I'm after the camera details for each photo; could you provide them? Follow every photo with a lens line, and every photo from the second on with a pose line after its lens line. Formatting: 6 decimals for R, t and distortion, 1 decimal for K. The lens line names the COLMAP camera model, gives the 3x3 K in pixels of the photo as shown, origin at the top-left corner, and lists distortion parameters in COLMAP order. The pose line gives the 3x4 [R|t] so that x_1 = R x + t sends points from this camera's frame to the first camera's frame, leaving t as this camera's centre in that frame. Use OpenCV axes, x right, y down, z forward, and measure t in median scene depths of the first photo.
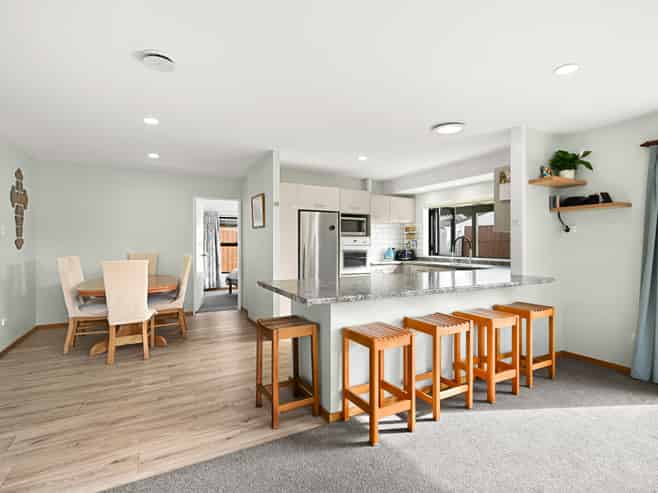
lens RADIAL K [[335.7, 0, 329.0], [0, 335.7, 246.5], [0, 0, 1]] dist [-0.001493, 0.000195]
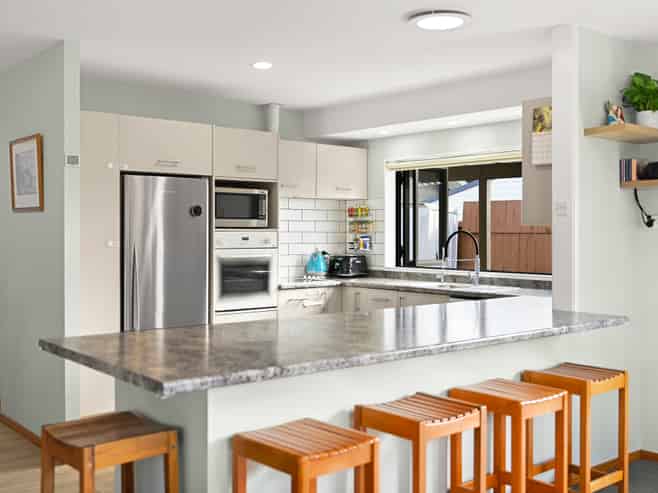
lens RADIAL K [[733.7, 0, 329.0], [0, 733.7, 246.5], [0, 0, 1]] dist [-0.007899, 0.001069]
pose [[0.979050, -0.002961, 0.203600, -0.024467], [0.000911, 0.999948, 0.010160, -0.024945], [-0.203620, -0.009761, 0.979001, -0.034414]]
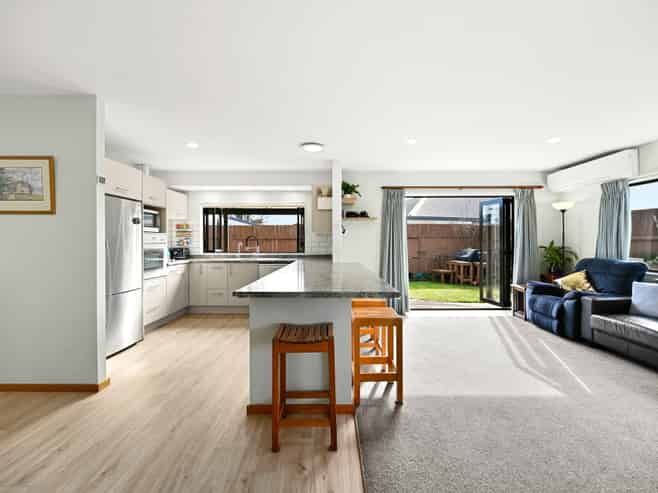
lens RADIAL K [[295.6, 0, 329.0], [0, 295.6, 246.5], [0, 0, 1]] dist [0.001183, 0.000166]
pose [[0.485236, -0.013188, 0.874284, -0.549204], [0.008371, 0.999910, 0.010437, 0.000563], [-0.874343, 0.002254, 0.485303, 0.414021]]
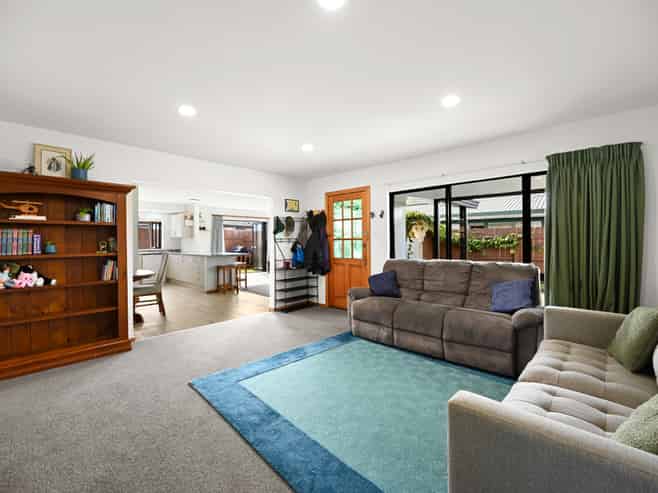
lens RADIAL K [[295.6, 0, 329.0], [0, 295.6, 246.5], [0, 0, 1]] dist [0.001183, 0.000166]
pose [[-0.311412, -0.014043, 0.950171, -2.257950], [0.016425, 0.999662, 0.020157, -0.001343], [-0.950133, 0.021883, -0.311076, 0.702324]]
